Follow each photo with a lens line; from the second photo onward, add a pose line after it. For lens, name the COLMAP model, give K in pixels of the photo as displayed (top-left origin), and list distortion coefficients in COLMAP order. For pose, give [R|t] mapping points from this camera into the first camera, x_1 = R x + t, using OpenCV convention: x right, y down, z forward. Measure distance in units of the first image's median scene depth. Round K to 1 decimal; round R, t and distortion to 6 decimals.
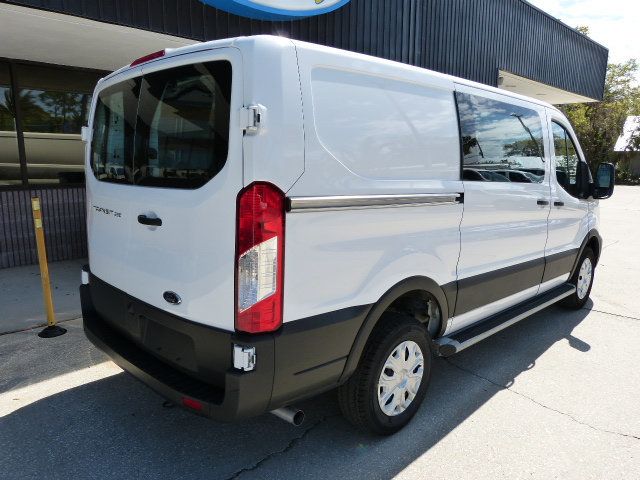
lens RADIAL K [[477.1, 0, 322.3], [0, 477.1, 241.1], [0, 0, 1]] dist [-0.031946, 0.026145]
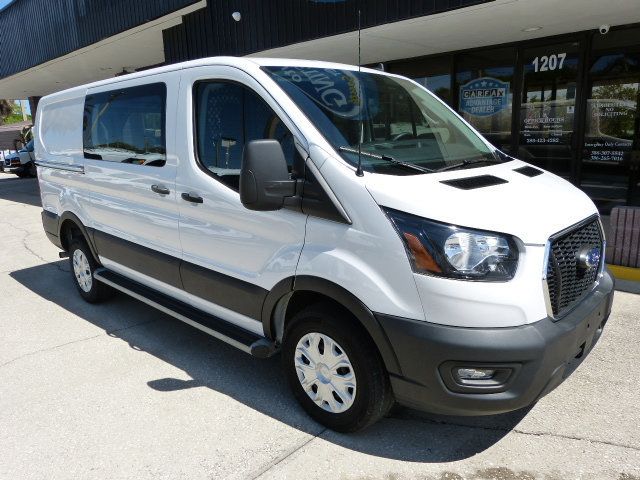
lens RADIAL K [[477.1, 0, 320.3], [0, 477.1, 242.1], [0, 0, 1]] dist [-0.031946, 0.026145]
pose [[0.027472, 0.211001, -0.977100, 1.791291], [-0.134611, 0.969346, 0.205542, -0.277394], [0.990518, 0.125882, 0.055033, 1.681818]]
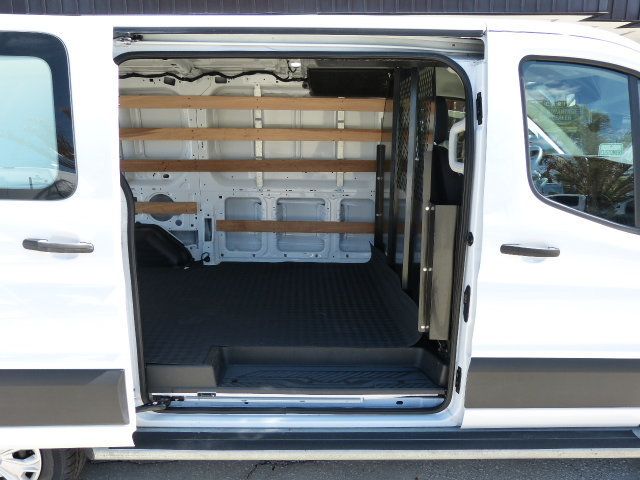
lens RADIAL K [[477.1, 0, 320.9], [0, 477.1, 237.7], [0, 0, 1]] dist [-0.031946, 0.026145]
pose [[0.723515, 0.132860, -0.677402, 0.947472], [-0.104022, 0.991082, 0.083279, -0.155645], [0.682426, 0.010211, 0.730883, 0.779949]]
